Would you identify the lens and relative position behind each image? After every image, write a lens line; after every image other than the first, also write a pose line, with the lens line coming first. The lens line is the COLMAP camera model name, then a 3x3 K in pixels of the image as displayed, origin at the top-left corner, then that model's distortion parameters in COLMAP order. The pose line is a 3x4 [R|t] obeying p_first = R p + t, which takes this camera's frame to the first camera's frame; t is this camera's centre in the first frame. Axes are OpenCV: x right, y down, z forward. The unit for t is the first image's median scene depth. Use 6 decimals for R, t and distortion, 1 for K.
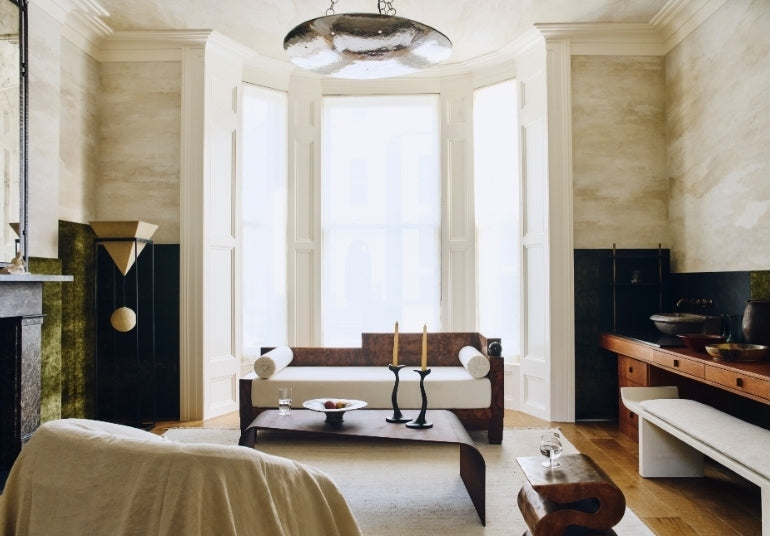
lens RADIAL K [[621.2, 0, 385.0], [0, 621.2, 268.0], [0, 0, 1]] dist [-0.095335, 0.113089]
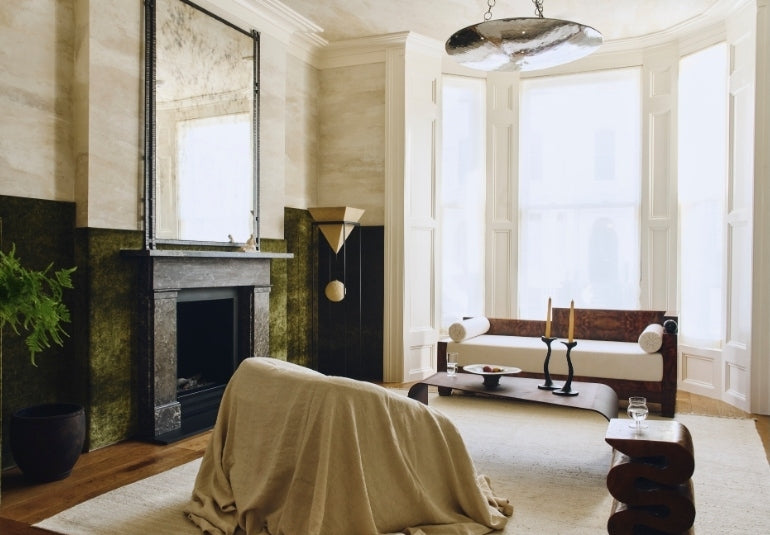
lens RADIAL K [[654.5, 0, 385.0], [0, 654.5, 267.5], [0, 0, 1]] dist [-0.091663, 0.149615]
pose [[0.923037, 0.012393, -0.384512, 0.141444], [-0.000400, 0.999511, 0.031253, -0.000175], [0.384711, -0.028694, 0.922591, -0.116068]]
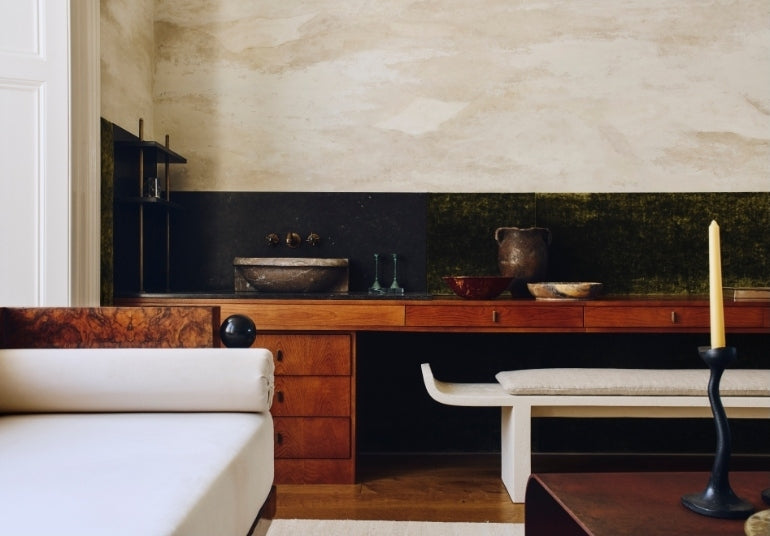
lens RADIAL K [[810.8, 0, 384.6], [0, 810.8, 270.6], [0, 0, 1]] dist [0.030276, 0.030611]
pose [[-0.026097, 0.006522, 0.999638, -0.309685], [-0.027284, 0.999602, -0.007234, 0.087689], [-0.999287, -0.027463, -0.025909, 0.870193]]
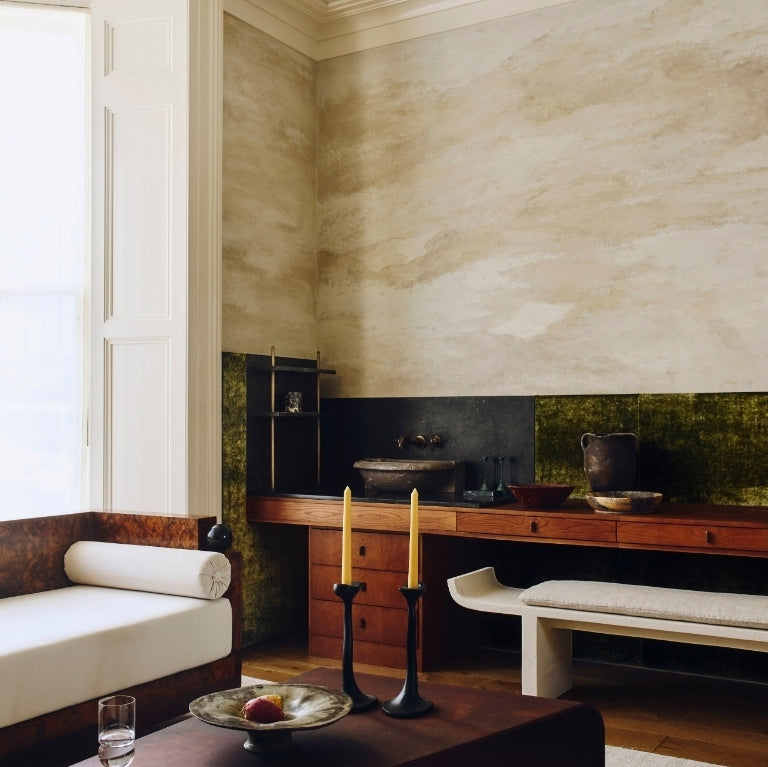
lens RADIAL K [[969.4, 0, 384.3], [0, 969.4, 401.8], [0, 0, 1]] dist [-0.029335, -0.049755]
pose [[0.498641, 0.017181, 0.866638, -0.419780], [-0.020060, 0.999764, -0.008279, 0.021167], [-0.866576, -0.013257, 0.498868, 0.459988]]
